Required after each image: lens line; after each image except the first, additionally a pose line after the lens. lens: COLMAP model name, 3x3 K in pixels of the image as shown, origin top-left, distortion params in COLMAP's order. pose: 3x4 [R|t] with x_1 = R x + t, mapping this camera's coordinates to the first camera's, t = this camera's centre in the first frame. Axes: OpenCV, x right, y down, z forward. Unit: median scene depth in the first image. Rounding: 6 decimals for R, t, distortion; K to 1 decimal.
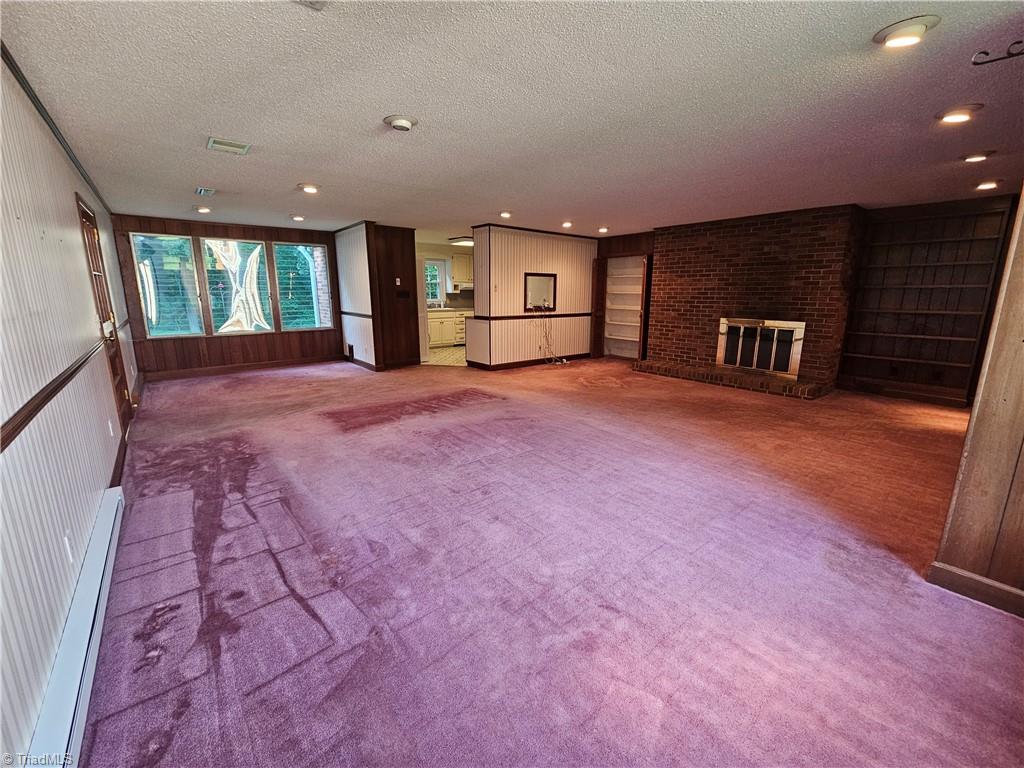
lens RADIAL K [[419.7, 0, 512.8], [0, 419.7, 379.6], [0, 0, 1]] dist [-0.000202, -0.000003]
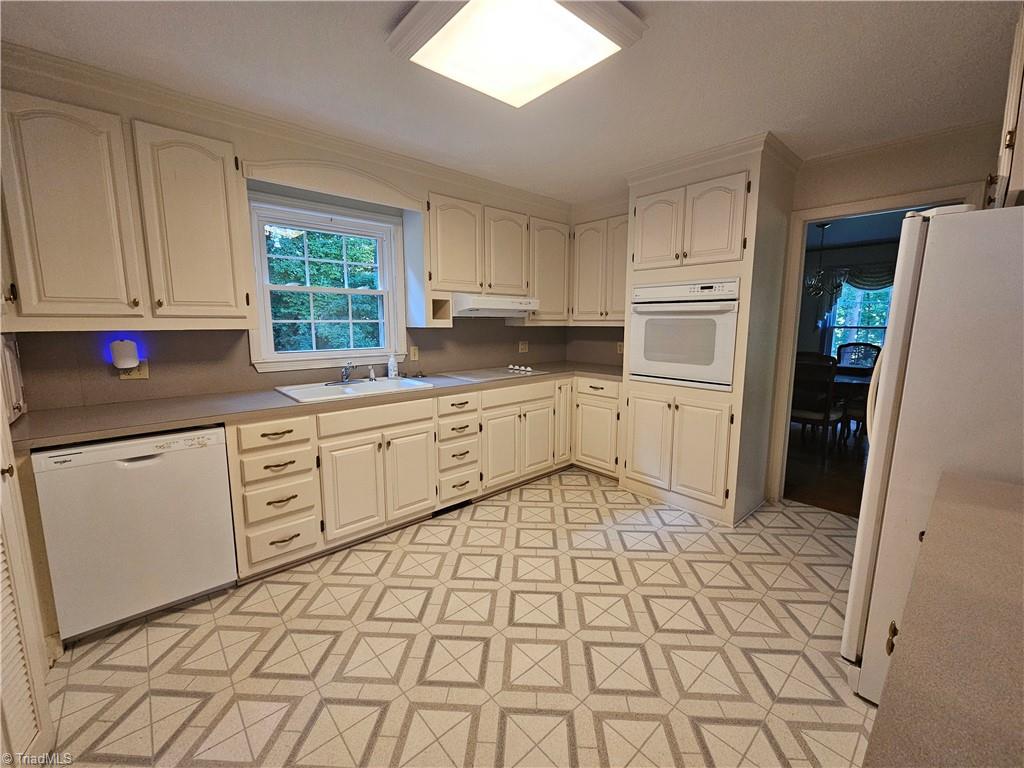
lens RADIAL K [[419.7, 0, 511.6], [0, 419.7, 382.6], [0, 0, 1]] dist [-0.000202, -0.000003]
pose [[0.999334, -0.006628, 0.035890, -0.095351], [0.008892, 0.997956, -0.063286, -0.147795], [-0.035397, 0.063563, 0.997350, 0.702782]]
